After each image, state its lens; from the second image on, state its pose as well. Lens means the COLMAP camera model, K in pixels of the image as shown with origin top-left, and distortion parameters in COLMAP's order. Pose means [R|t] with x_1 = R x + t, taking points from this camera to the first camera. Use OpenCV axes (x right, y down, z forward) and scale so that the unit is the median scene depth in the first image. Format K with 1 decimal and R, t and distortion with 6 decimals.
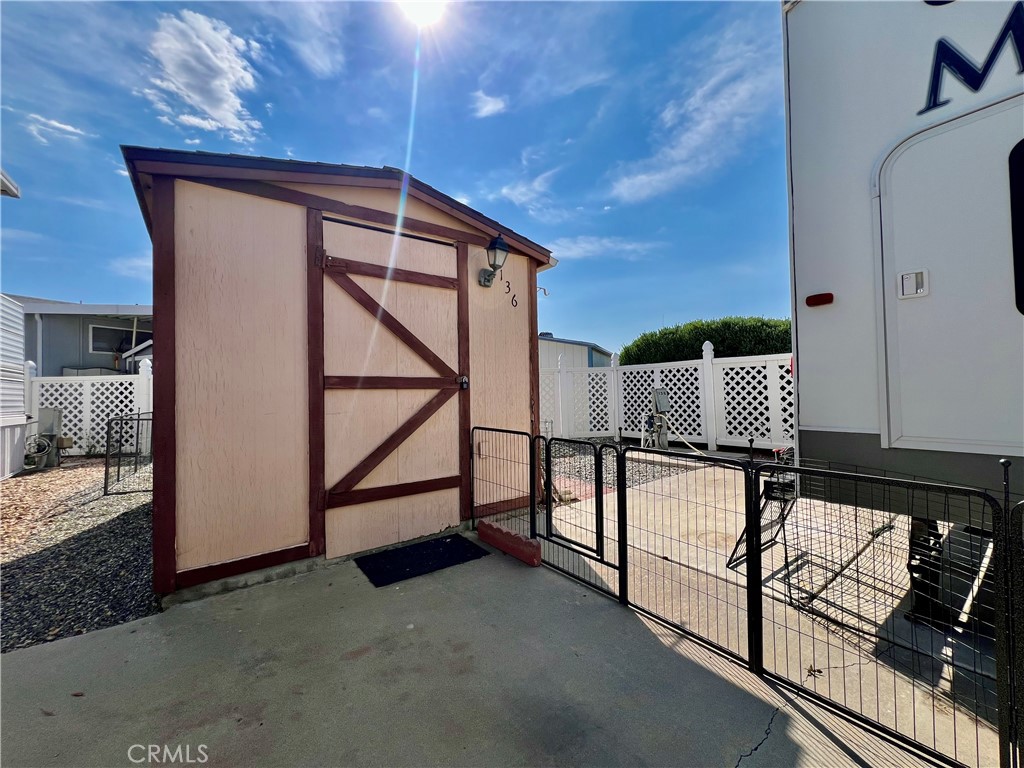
lens RADIAL K [[410.9, 0, 511.7], [0, 410.9, 393.9], [0, 0, 1]] dist [-0.001953, 0.001284]
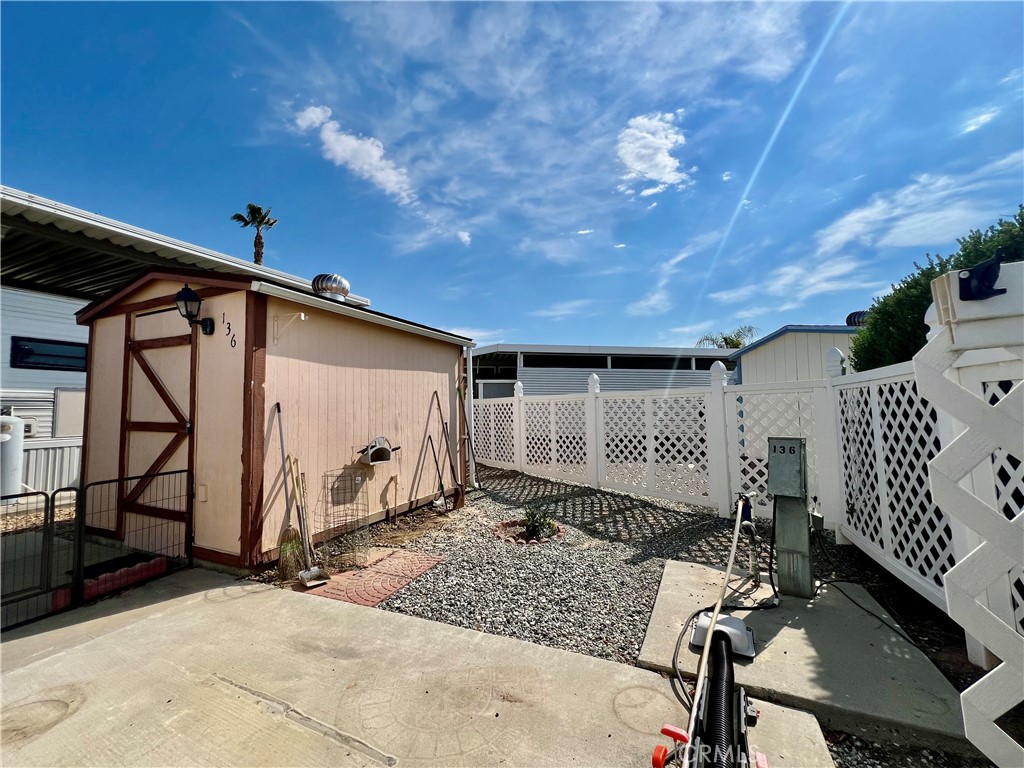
lens RADIAL K [[410.9, 0, 504.9], [0, 410.9, 380.8], [0, 0, 1]] dist [-0.001953, 0.001284]
pose [[0.487425, -0.038879, -0.872299, 1.319045], [-0.005229, 0.998860, -0.047441, -0.108794], [0.873149, 0.027685, 0.486666, 1.264689]]
